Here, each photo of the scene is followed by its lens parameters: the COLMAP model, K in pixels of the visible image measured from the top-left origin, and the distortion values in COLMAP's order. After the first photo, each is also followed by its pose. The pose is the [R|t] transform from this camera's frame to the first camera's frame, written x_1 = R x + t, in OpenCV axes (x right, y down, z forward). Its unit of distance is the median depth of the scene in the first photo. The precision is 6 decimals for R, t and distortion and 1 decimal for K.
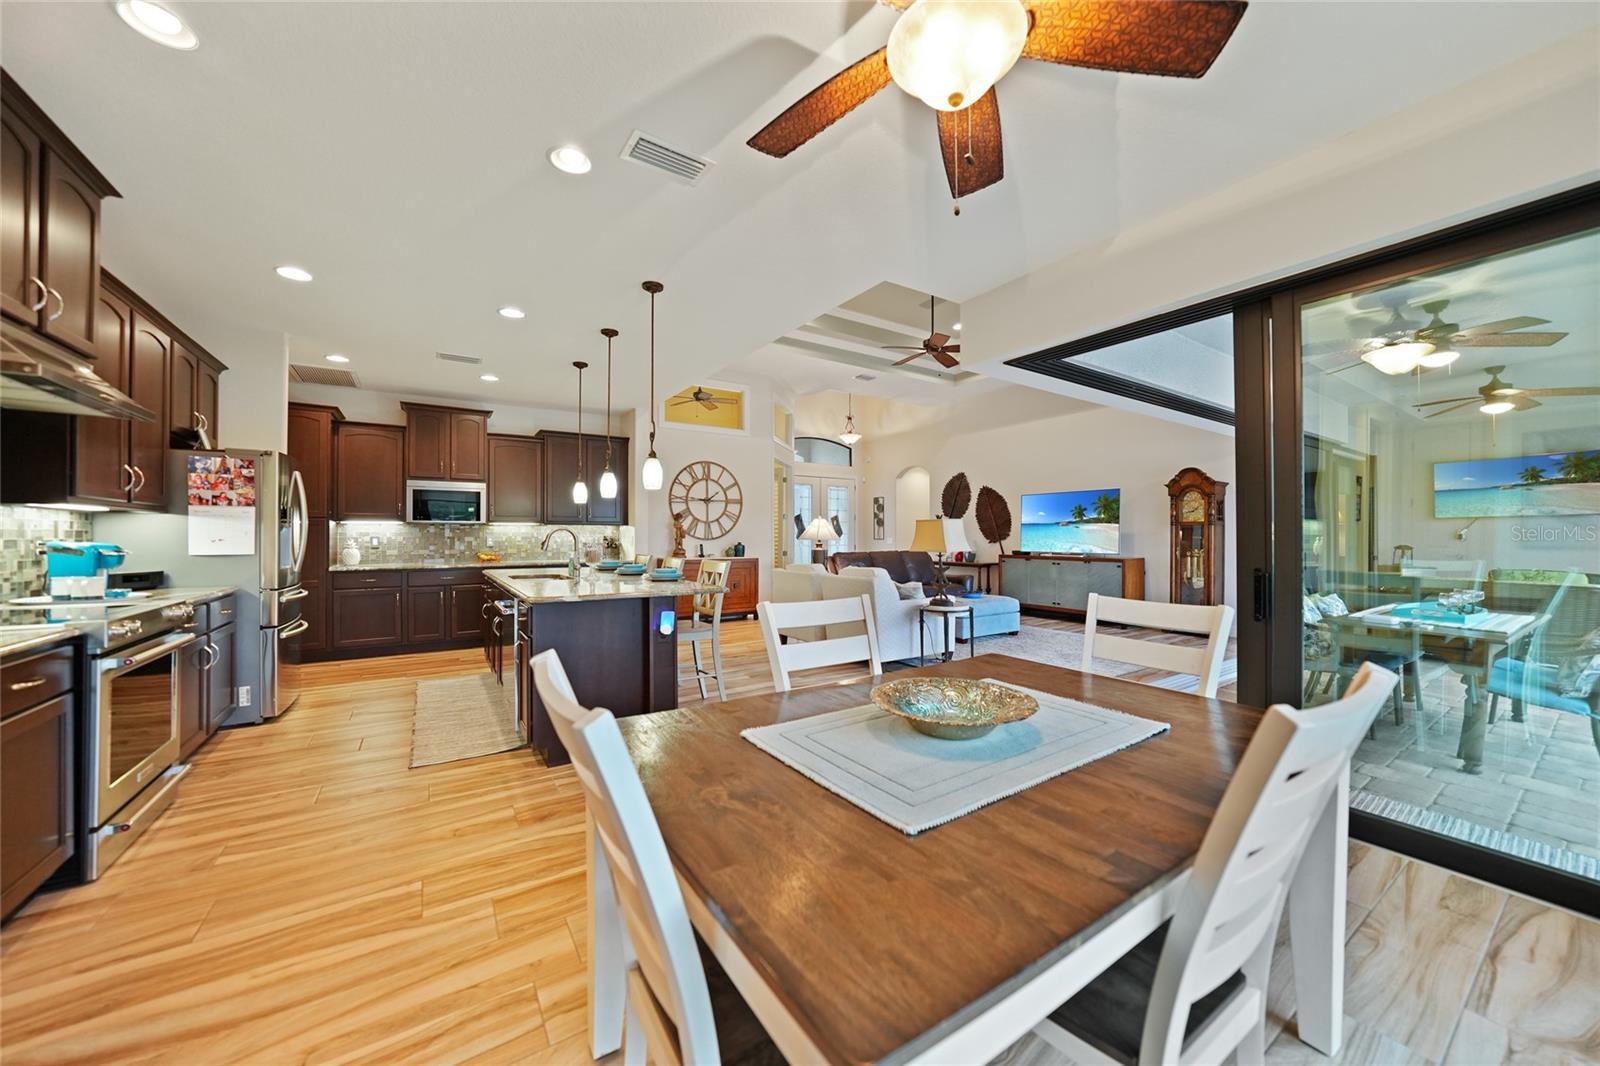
lens RADIAL K [[563.4, 0, 800.1], [0, 563.4, 534.6], [0, 0, 1]] dist [-0.012407, 0.002103]
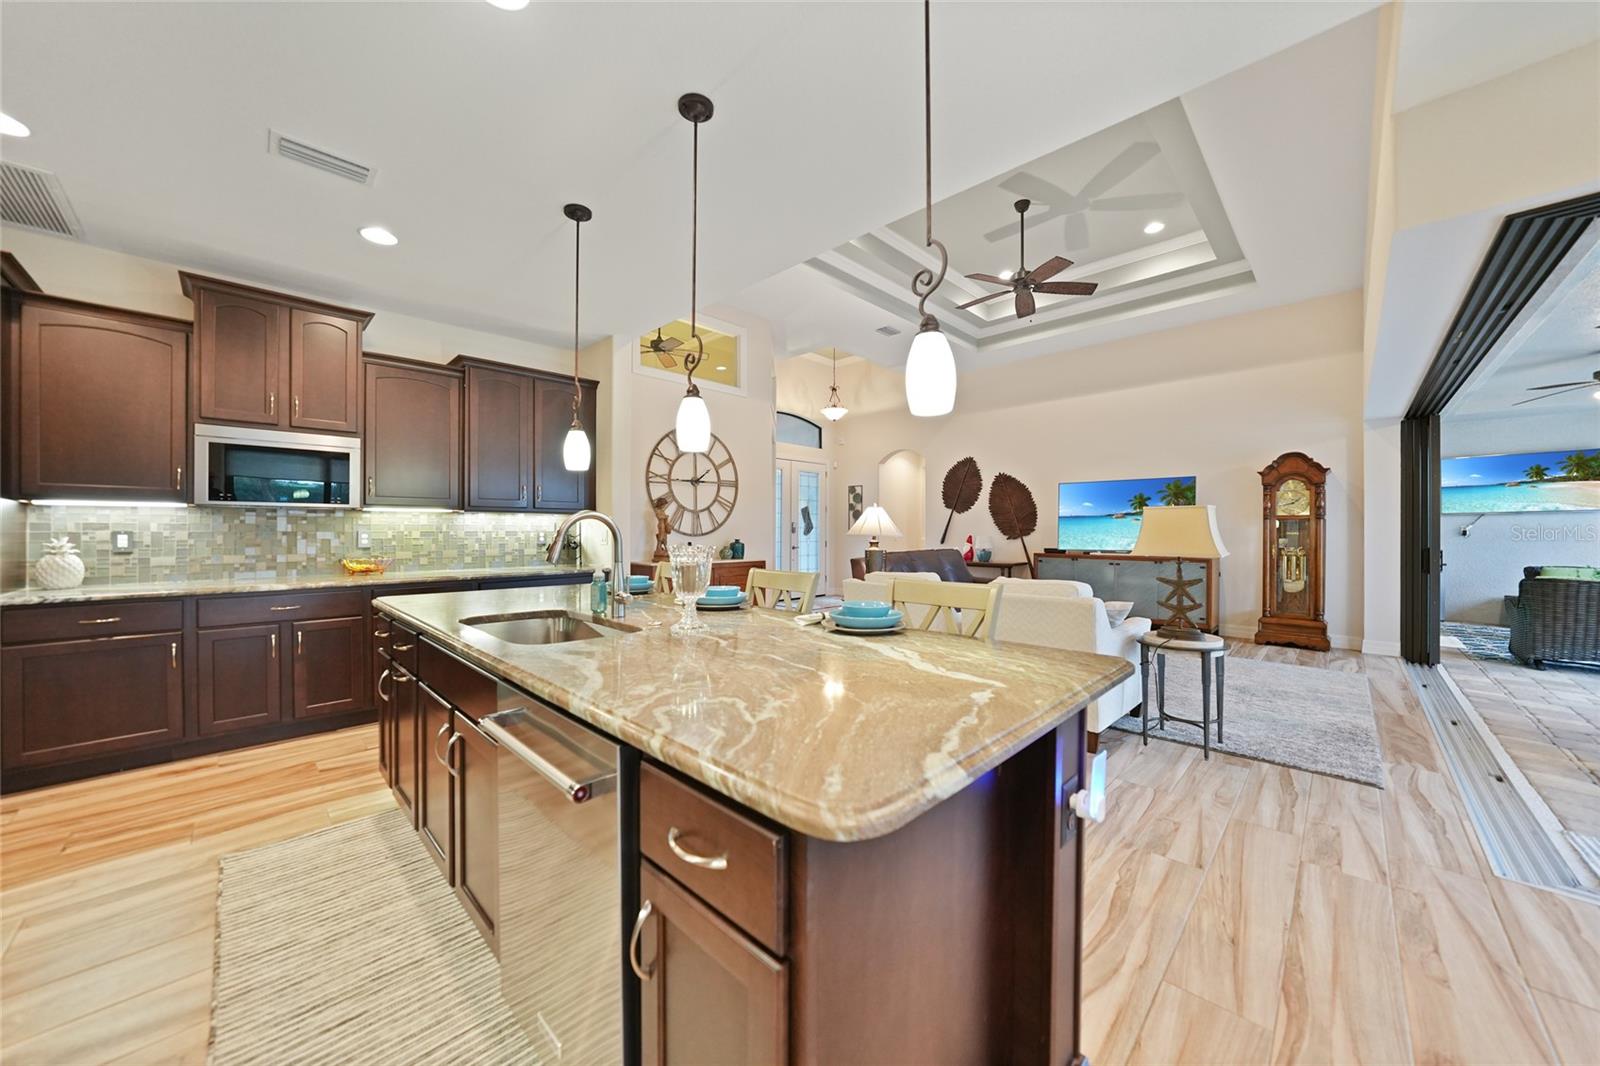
lens RADIAL K [[563.4, 0, 803.8], [0, 563.4, 532.7], [0, 0, 1]] dist [-0.012407, 0.002103]
pose [[0.977396, 0.001457, 0.211413, -0.208533], [-0.003096, 0.999968, 0.007421, -0.000582], [-0.211395, -0.007908, 0.977369, 0.302559]]
